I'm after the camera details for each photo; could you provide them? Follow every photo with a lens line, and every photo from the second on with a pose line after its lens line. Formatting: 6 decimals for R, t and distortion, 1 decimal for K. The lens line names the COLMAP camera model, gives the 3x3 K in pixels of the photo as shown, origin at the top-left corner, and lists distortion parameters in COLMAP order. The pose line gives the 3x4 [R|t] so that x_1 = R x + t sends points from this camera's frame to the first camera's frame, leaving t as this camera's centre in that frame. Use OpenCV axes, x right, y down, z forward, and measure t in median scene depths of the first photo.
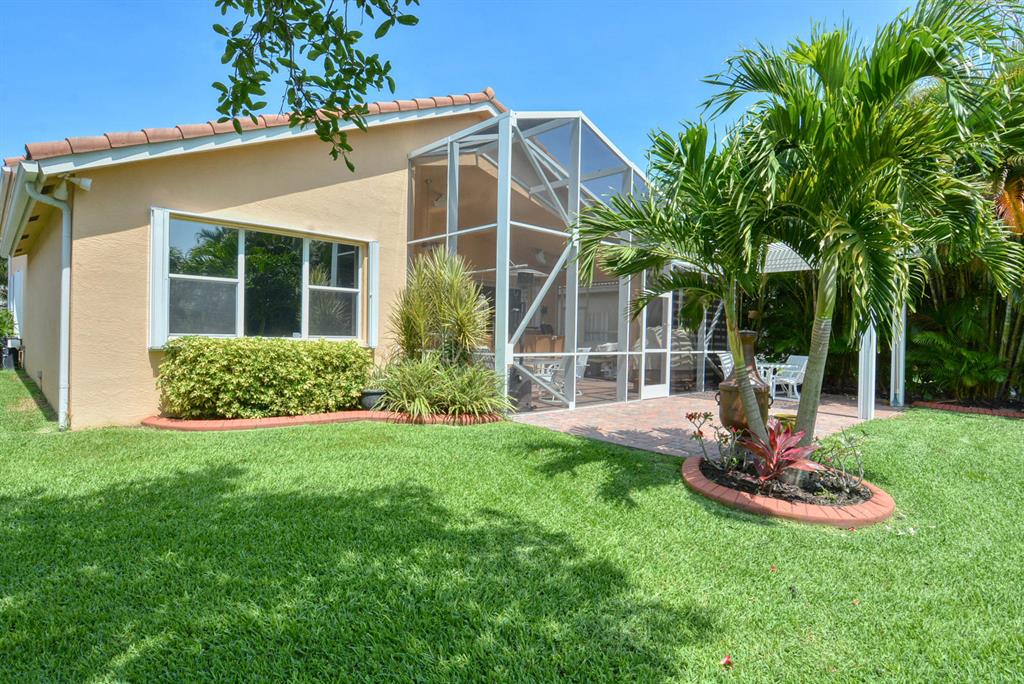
lens RADIAL K [[547.5, 0, 515.5], [0, 547.5, 340.8], [0, 0, 1]] dist [0.016305, -0.023233]
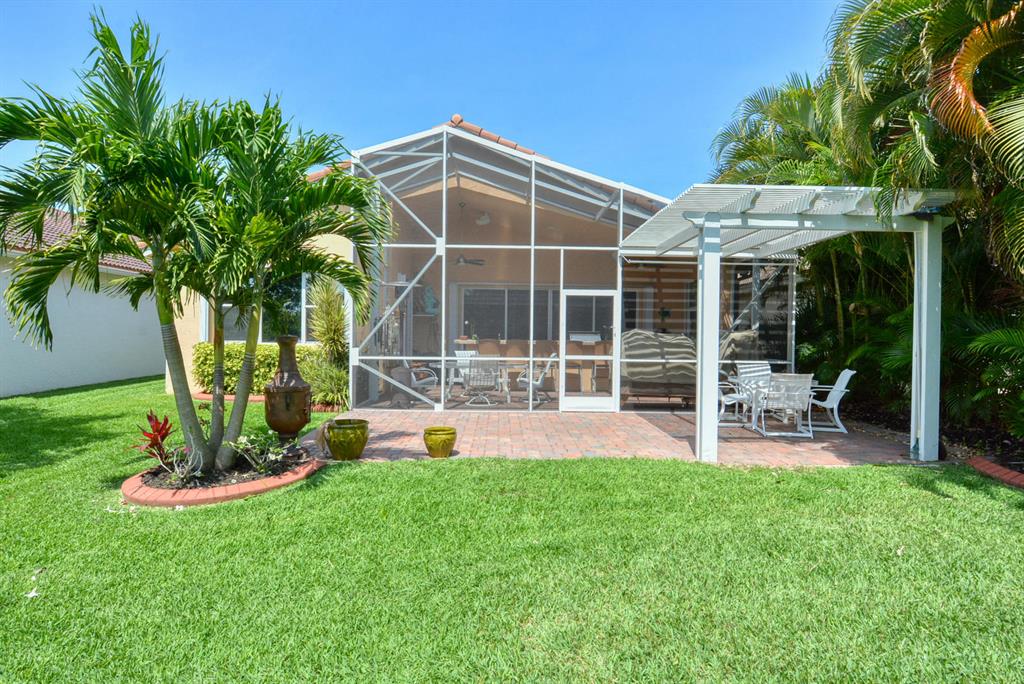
lens RADIAL K [[547.5, 0, 515.8], [0, 547.5, 341.9], [0, 0, 1]] dist [0.016305, -0.023233]
pose [[0.708124, 0.005511, -0.706066, 0.810329], [-0.004424, 0.999985, 0.003368, -0.009731], [0.706074, 0.000739, 0.708138, 0.308042]]
